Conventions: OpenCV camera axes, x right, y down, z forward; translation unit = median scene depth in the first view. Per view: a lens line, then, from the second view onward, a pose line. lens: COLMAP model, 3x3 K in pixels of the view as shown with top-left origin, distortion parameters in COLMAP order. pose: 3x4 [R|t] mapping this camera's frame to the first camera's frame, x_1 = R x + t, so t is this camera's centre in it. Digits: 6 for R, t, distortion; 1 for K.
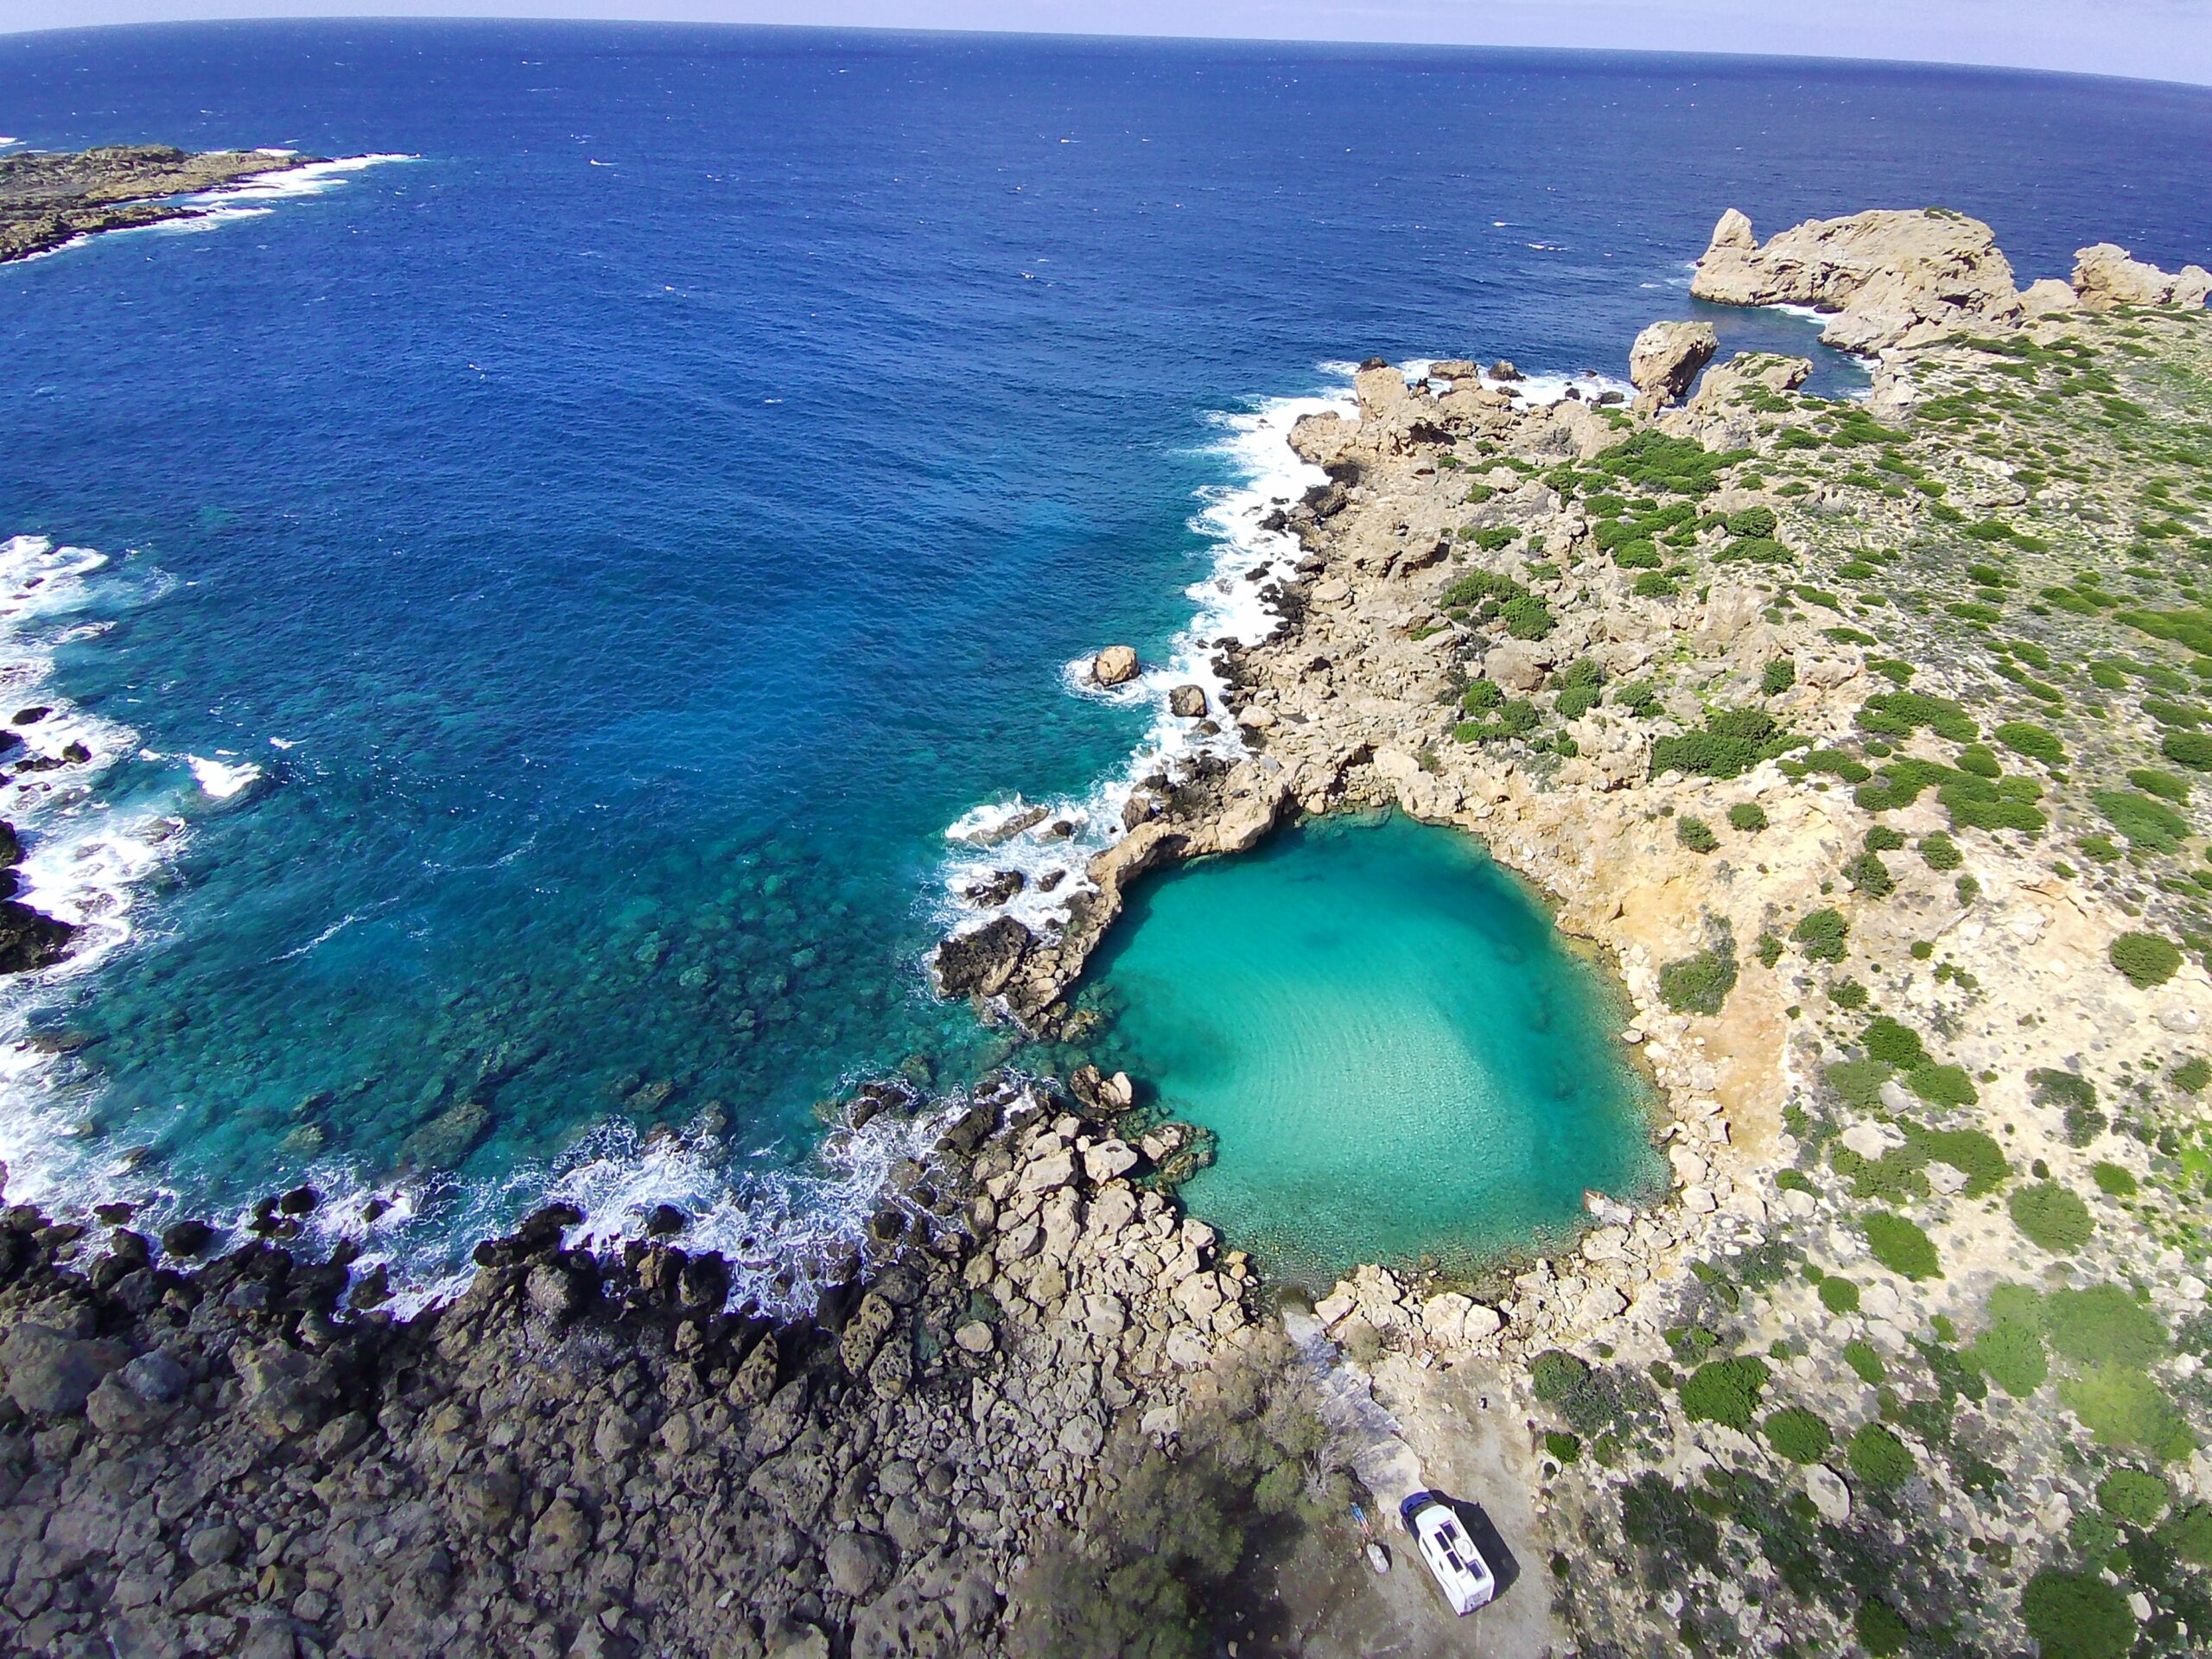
lens RADIAL K [[1166.0, 0, 1146.6], [0, 1166.0, 695.4], [0, 0, 1]] dist [0.049968, -0.058556]
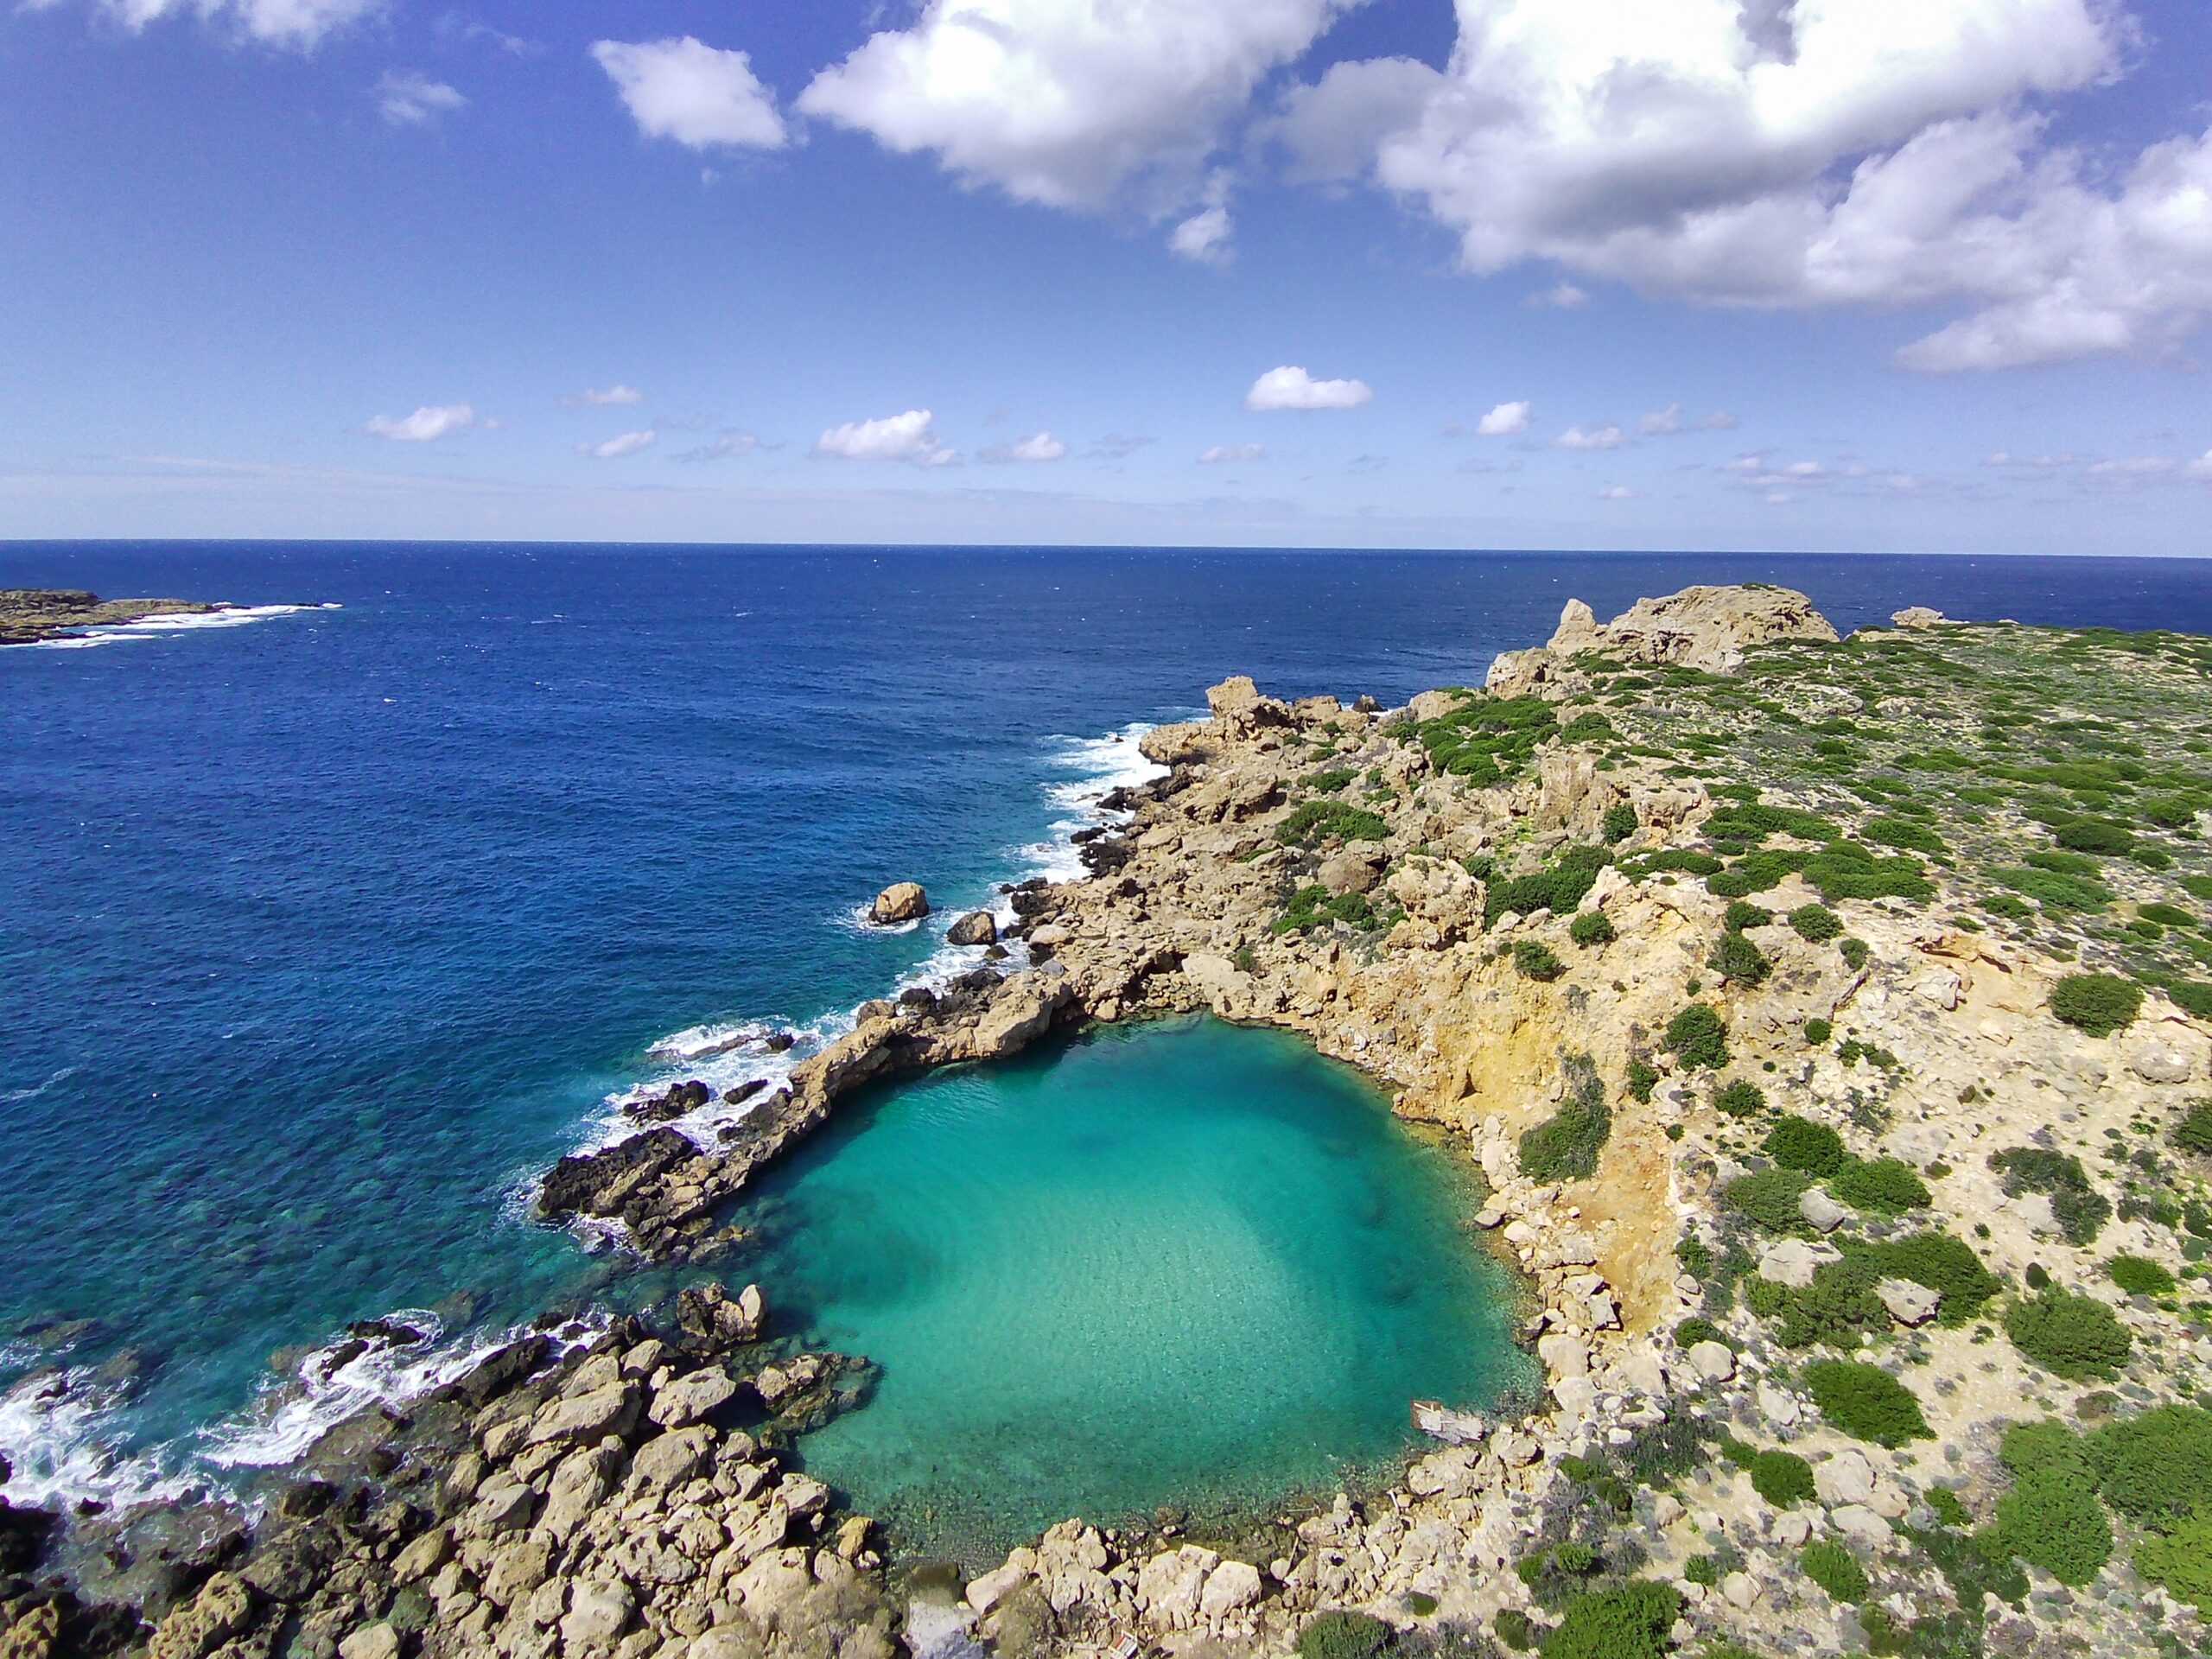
lens RADIAL K [[1170.8, 0, 1147.0], [0, 1170.8, 707.9], [0, 0, 1]] dist [0.045921, -0.058265]
pose [[0.997748, -0.027860, 0.061010, 0.189524], [0.048207, 0.930335, -0.363529, 0.289081], [-0.046632, 0.365651, 0.929583, 0.240023]]
